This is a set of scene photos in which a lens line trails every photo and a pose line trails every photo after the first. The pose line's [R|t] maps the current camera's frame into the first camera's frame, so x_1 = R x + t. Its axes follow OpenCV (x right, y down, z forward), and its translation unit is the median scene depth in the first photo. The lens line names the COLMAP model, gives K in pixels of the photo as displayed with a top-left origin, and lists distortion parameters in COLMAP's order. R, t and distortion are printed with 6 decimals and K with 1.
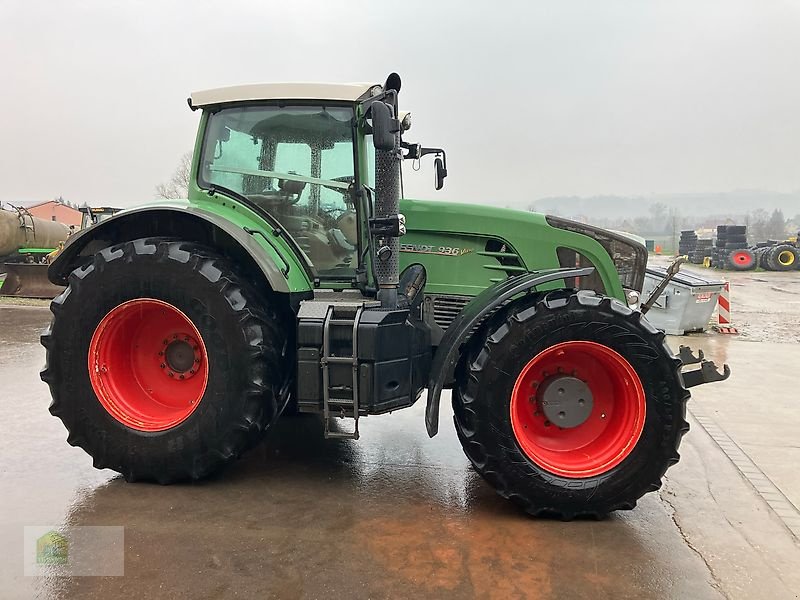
lens RADIAL K [[654.8, 0, 406.9], [0, 654.8, 293.9], [0, 0, 1]] dist [0.034366, -0.028857]
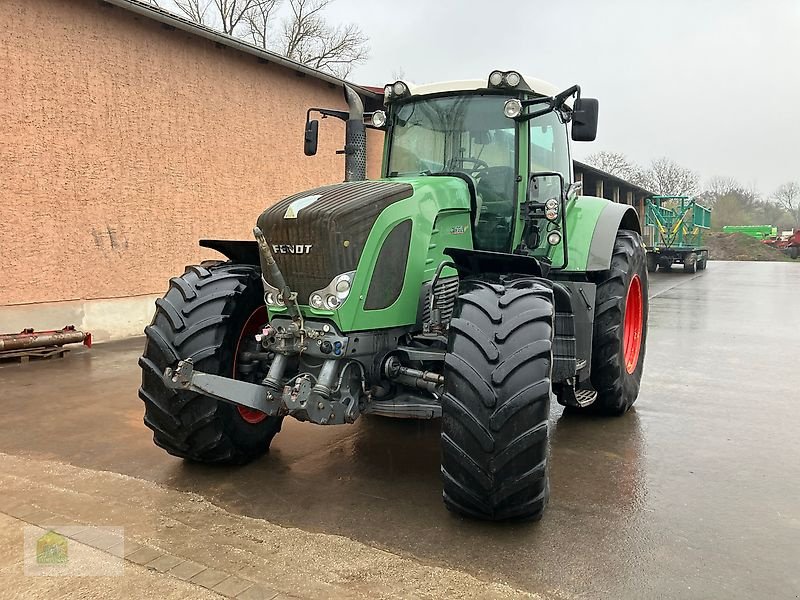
lens RADIAL K [[654.8, 0, 404.7], [0, 654.8, 296.6], [0, 0, 1]] dist [0.034366, -0.028857]
pose [[-0.285351, 0.067808, -0.956021, 1.150097], [-0.074547, 0.992902, 0.092675, -0.066537], [0.955520, 0.097713, -0.278271, 1.495639]]
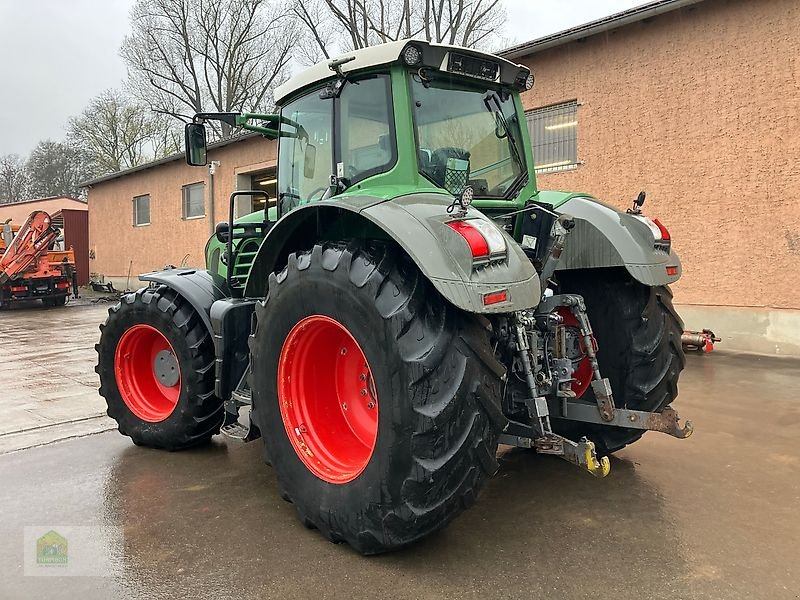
lens RADIAL K [[654.8, 0, 406.3], [0, 654.8, 295.9], [0, 0, 1]] dist [0.034366, -0.028857]
pose [[-0.821741, -0.022460, 0.569419, -0.817893], [0.061477, 0.989898, 0.127763, -0.140477], [-0.566536, 0.139994, -0.812058, 2.152338]]
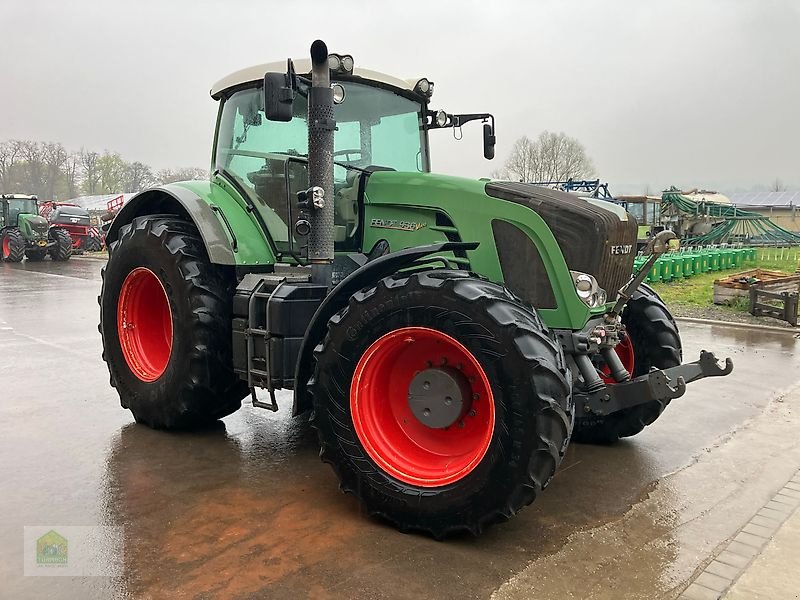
lens RADIAL K [[654.8, 0, 406.1], [0, 654.8, 294.5], [0, 0, 1]] dist [0.034366, -0.028857]
pose [[0.867522, 0.044661, -0.495390, 0.592051], [-0.031580, 0.998897, 0.034751, -0.000517], [0.496396, -0.014502, 0.867975, 0.221550]]
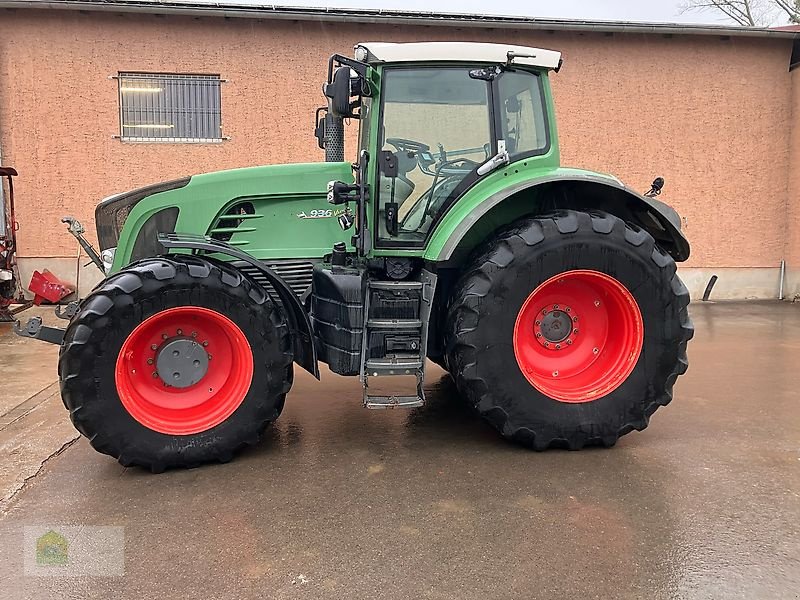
lens RADIAL K [[654.8, 0, 404.0], [0, 654.8, 295.6], [0, 0, 1]] dist [0.034366, -0.028857]
pose [[-0.935579, 0.029518, -0.351882, 0.322272], [-0.034138, 0.984271, 0.173333, -0.145775], [0.351464, 0.174179, -0.919856, 2.391665]]
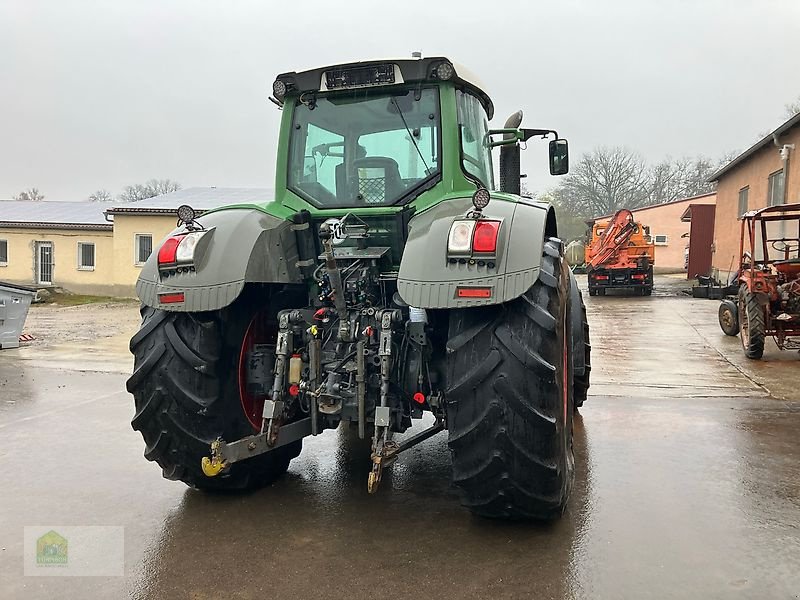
lens RADIAL K [[654.8, 0, 408.2], [0, 654.8, 295.4], [0, 0, 1]] dist [0.034366, -0.028857]
pose [[0.071244, -0.068315, 0.995117, -1.326819], [0.073868, 0.995274, 0.063037, -0.077389], [-0.994720, 0.069016, 0.075954, 1.150319]]
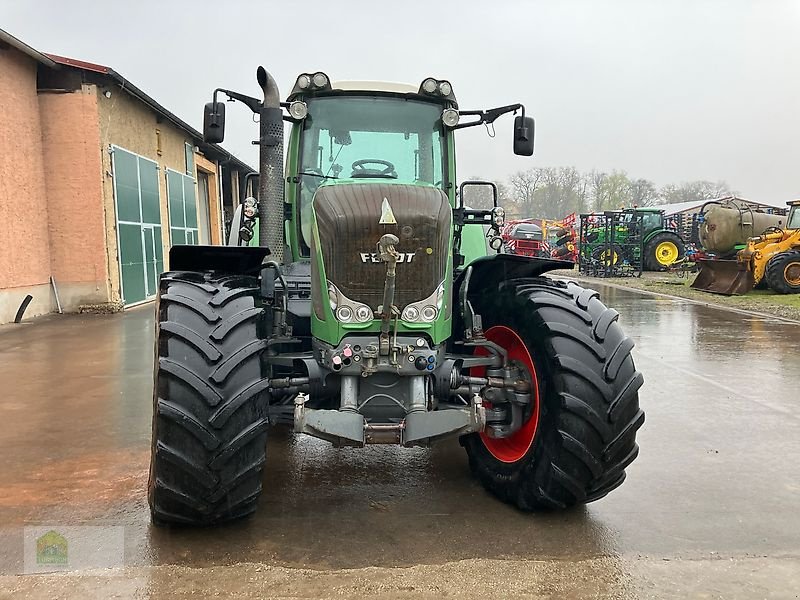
lens RADIAL K [[654.8, 0, 406.6], [0, 654.8, 296.3], [0, 0, 1]] dist [0.034366, -0.028857]
pose [[0.298386, 0.072046, -0.951722, 1.109224], [-0.070516, 0.996086, 0.053296, -0.036541], [0.951837, 0.051209, 0.302299, 0.928606]]
